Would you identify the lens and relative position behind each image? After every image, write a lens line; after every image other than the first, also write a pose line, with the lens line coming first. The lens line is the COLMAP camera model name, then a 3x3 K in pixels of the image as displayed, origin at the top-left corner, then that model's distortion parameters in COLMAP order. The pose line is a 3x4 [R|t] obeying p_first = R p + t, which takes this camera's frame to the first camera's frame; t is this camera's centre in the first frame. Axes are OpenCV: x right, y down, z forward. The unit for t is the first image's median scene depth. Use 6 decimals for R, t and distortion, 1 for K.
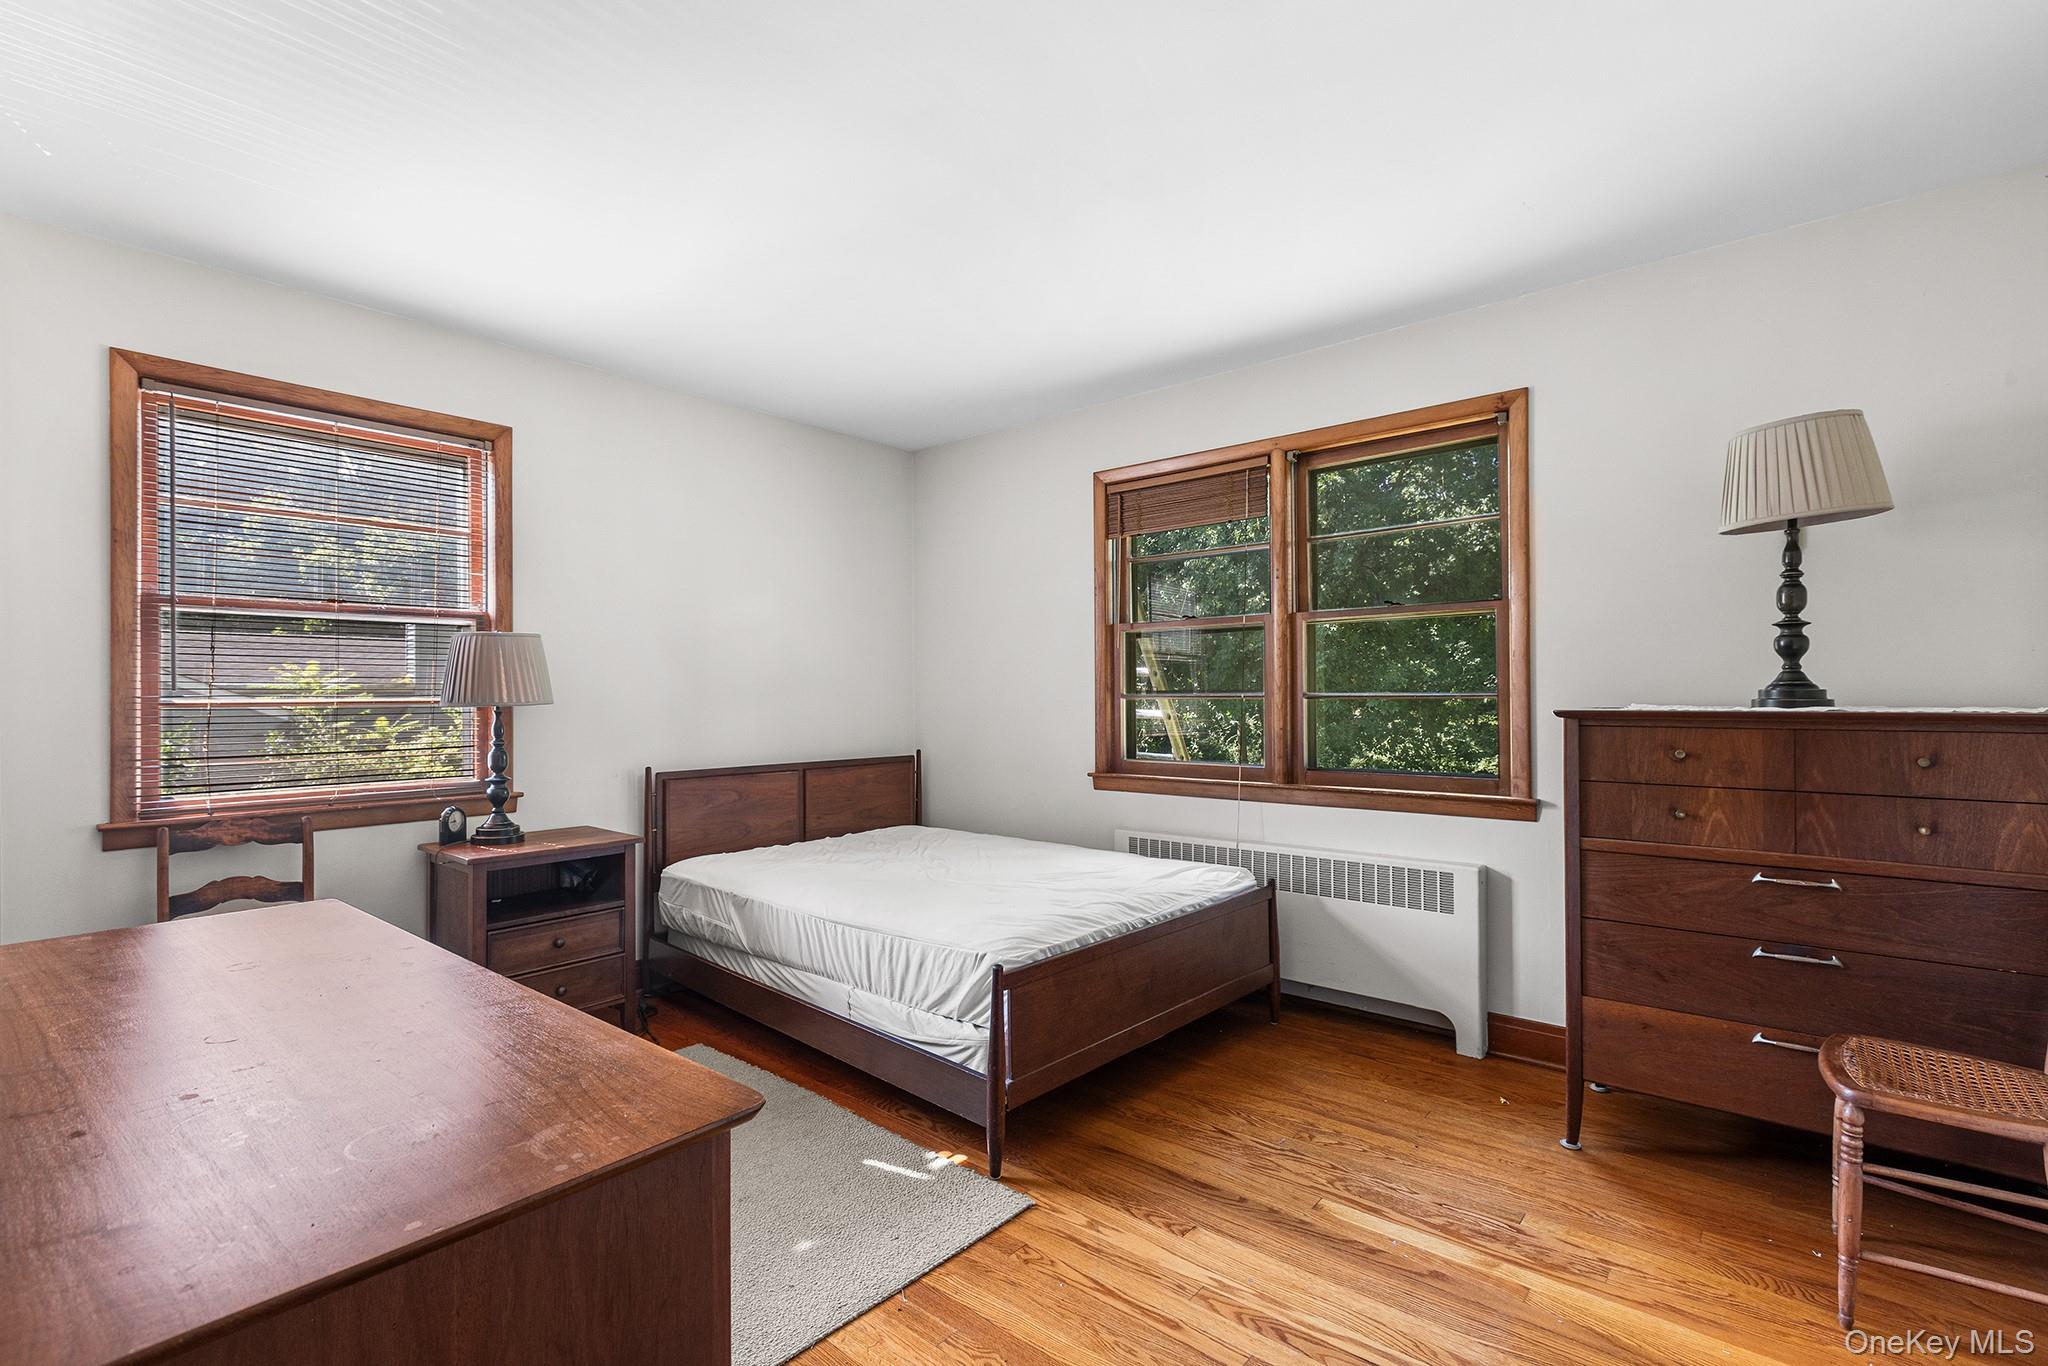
lens RADIAL K [[938.5, 0, 1024.0], [0, 938.5, 683.0], [0, 0, 1]] dist [-0.002734, -0.000160]
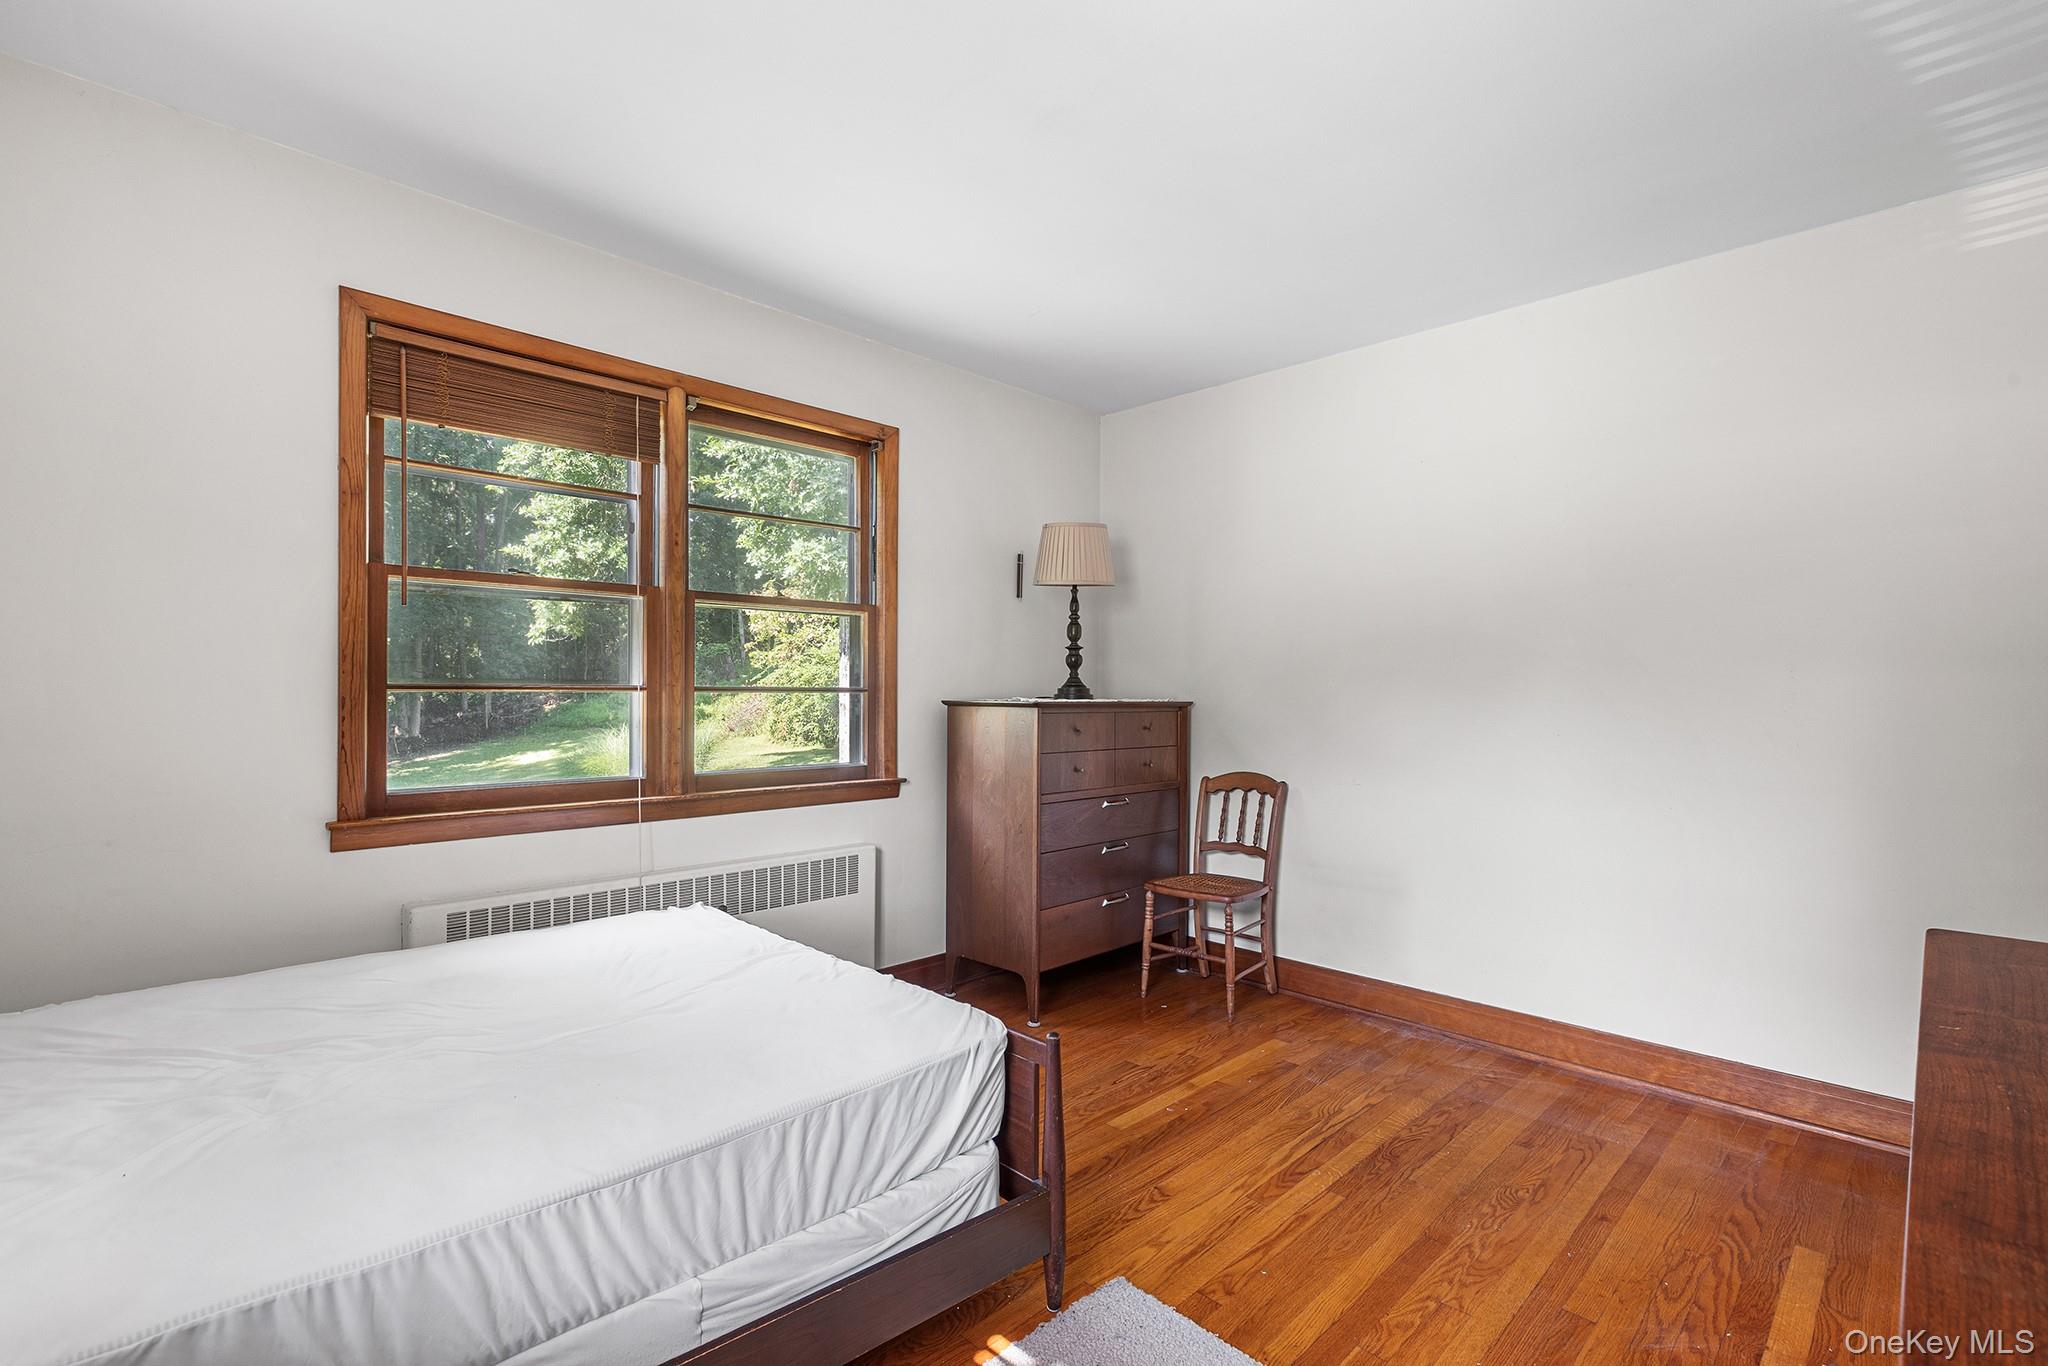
lens RADIAL K [[938.3, 0, 1024.7], [0, 938.3, 691.5], [0, 0, 1]] dist [-0.001388, 0.000028]
pose [[0.068871, 0.006645, 0.997603, -0.534034], [-0.018752, 0.999810, -0.005365, 0.015297], [-0.997449, -0.018338, 0.068983, 0.648355]]
